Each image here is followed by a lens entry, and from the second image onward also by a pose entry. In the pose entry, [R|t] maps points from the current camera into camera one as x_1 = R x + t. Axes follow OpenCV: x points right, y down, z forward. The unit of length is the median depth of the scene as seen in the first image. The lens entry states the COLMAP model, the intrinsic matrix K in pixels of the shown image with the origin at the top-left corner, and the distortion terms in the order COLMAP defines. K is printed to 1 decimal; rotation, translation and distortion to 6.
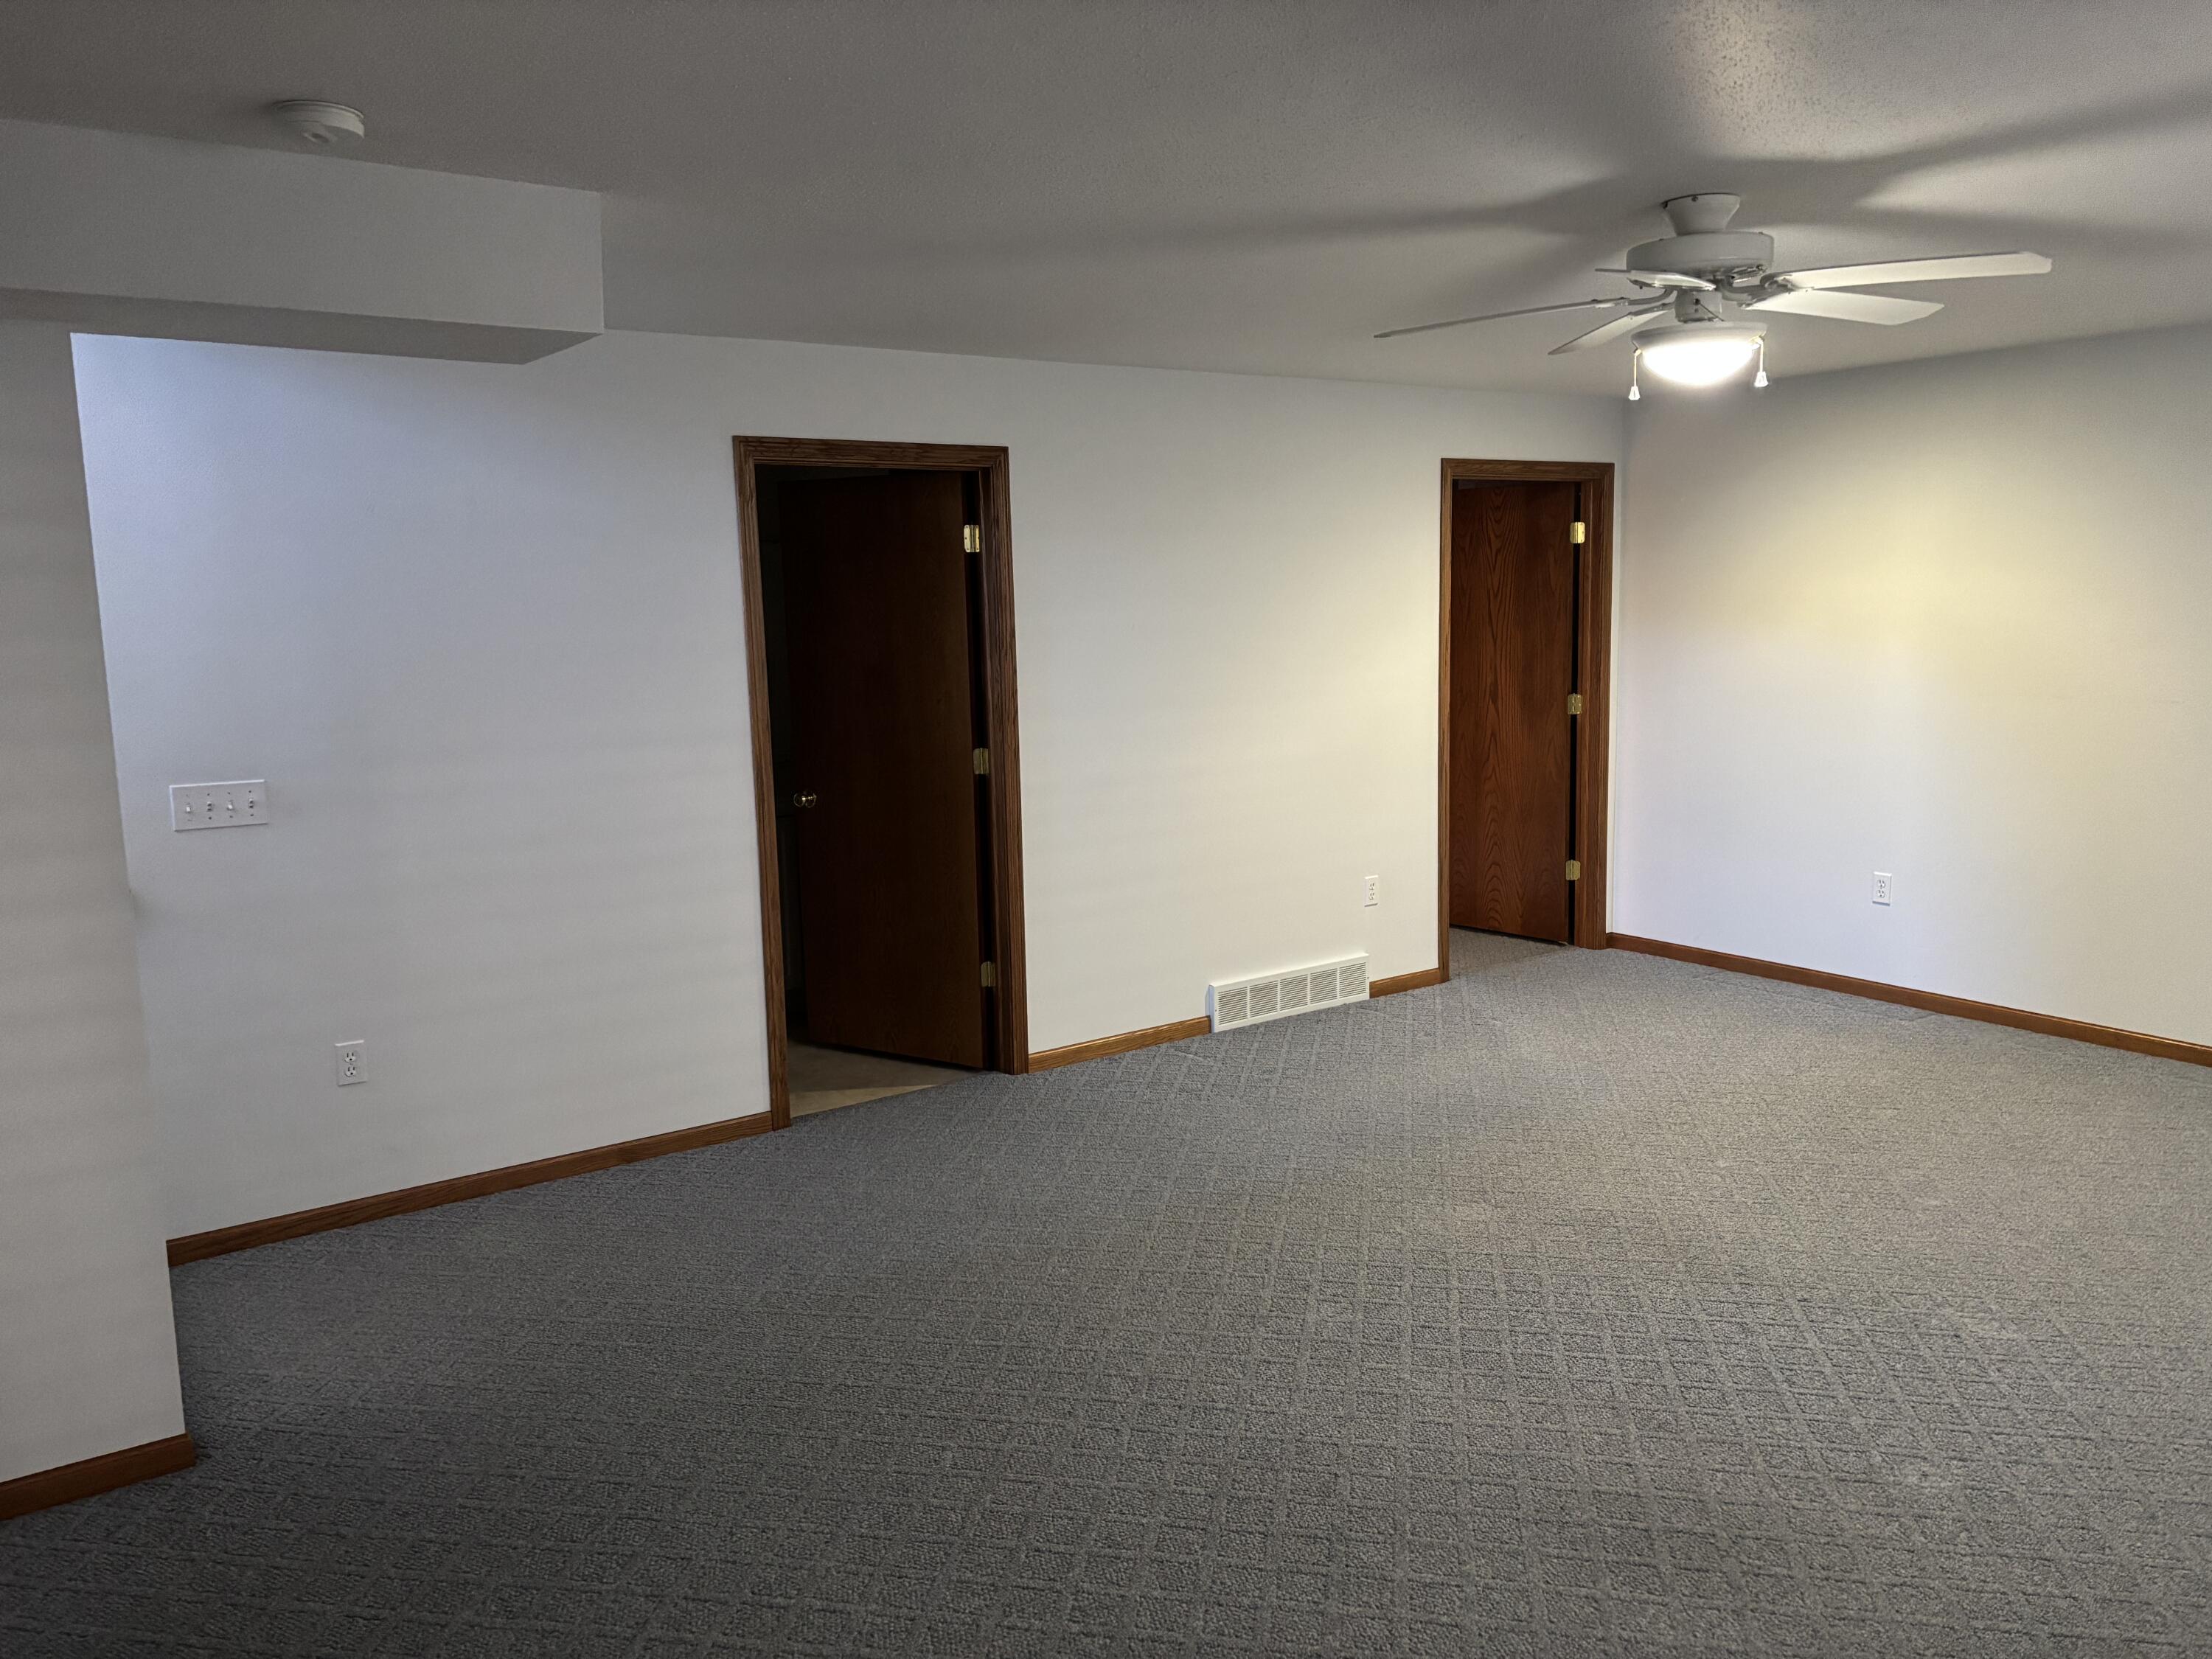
lens RADIAL K [[1676.2, 0, 1106.0], [0, 1676.2, 829.5], [0, 0, 1]] dist [0.057089, -0.007660]
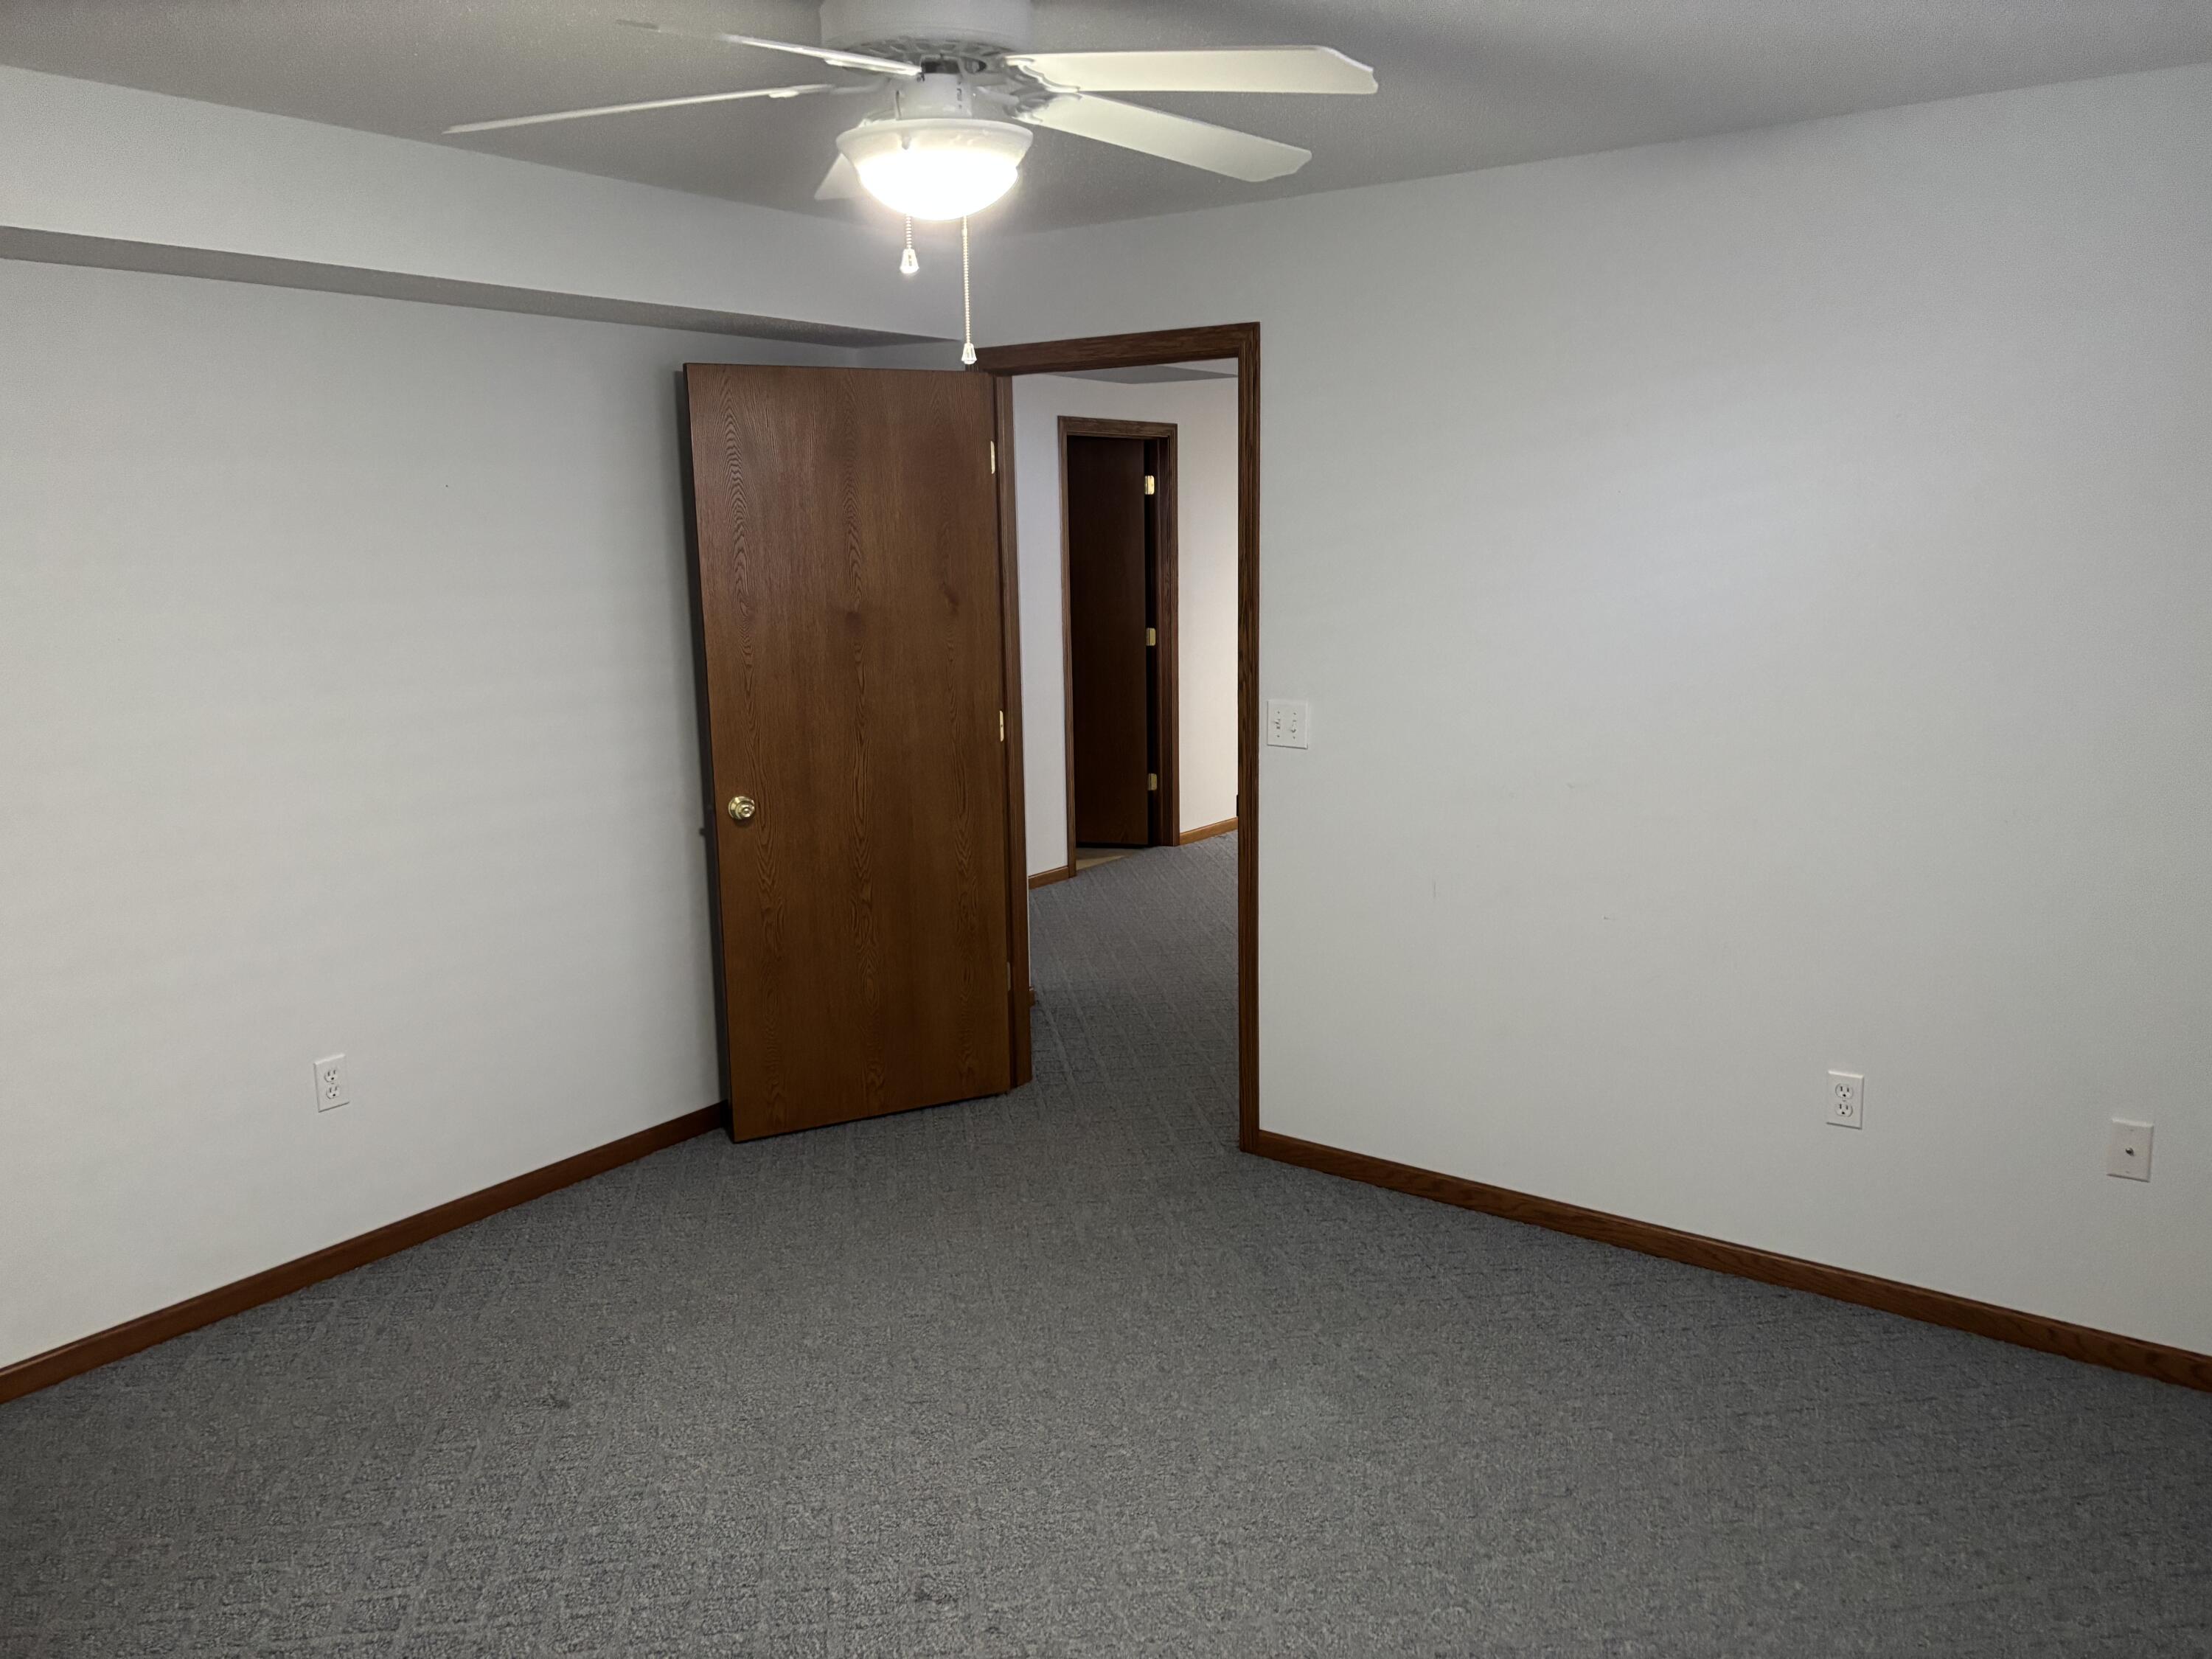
lens RADIAL K [[1676.2, 0, 1106.0], [0, 1676.2, 829.5], [0, 0, 1]] dist [0.057089, -0.007660]
pose [[0.948083, -0.051210, 0.313872, -0.587907], [0.041835, 0.998456, 0.036538, 0.074042], [-0.315259, -0.021510, 0.948762, -0.399410]]
